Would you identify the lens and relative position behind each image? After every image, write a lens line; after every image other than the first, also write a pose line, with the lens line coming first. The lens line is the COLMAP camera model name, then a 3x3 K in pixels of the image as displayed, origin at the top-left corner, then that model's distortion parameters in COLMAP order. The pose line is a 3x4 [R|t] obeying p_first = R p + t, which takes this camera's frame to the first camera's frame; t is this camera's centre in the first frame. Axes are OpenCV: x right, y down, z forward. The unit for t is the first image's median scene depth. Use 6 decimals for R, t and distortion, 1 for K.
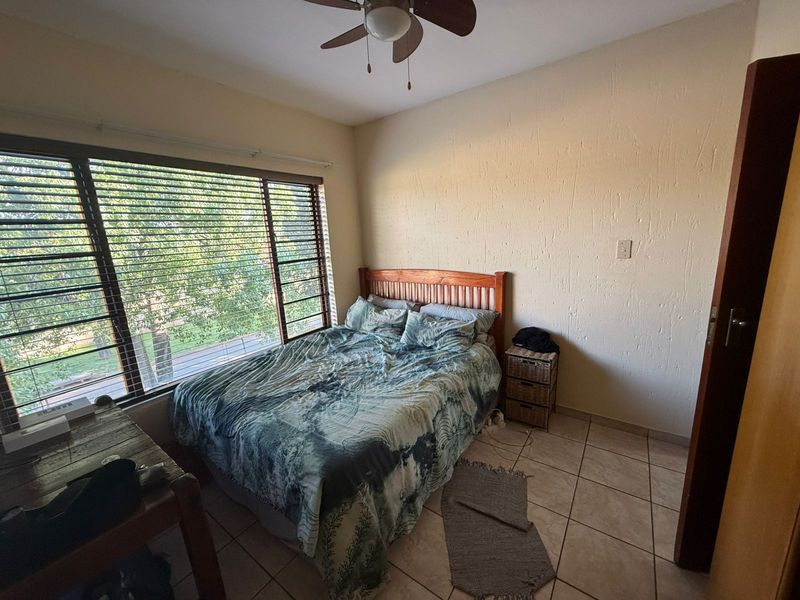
lens RADIAL K [[319.4, 0, 400.1], [0, 319.4, 301.7], [0, 0, 1]] dist [0.005167, -0.001183]
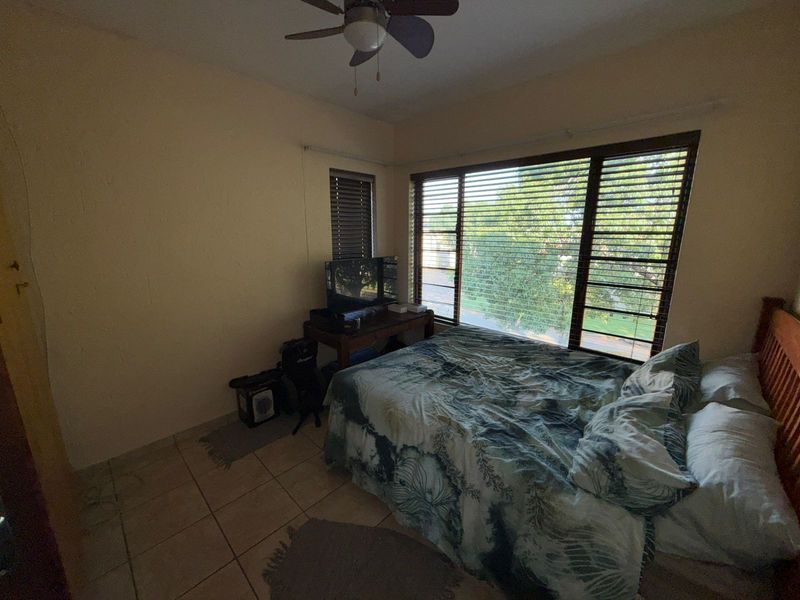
lens RADIAL K [[319.4, 0, 396.8], [0, 319.4, 300.4], [0, 0, 1]] dist [0.005167, -0.001183]
pose [[-0.150591, 0.266130, -0.952101, 0.643054], [-0.203158, 0.934198, 0.293258, -0.194108], [0.967496, 0.237589, -0.086615, 0.739963]]
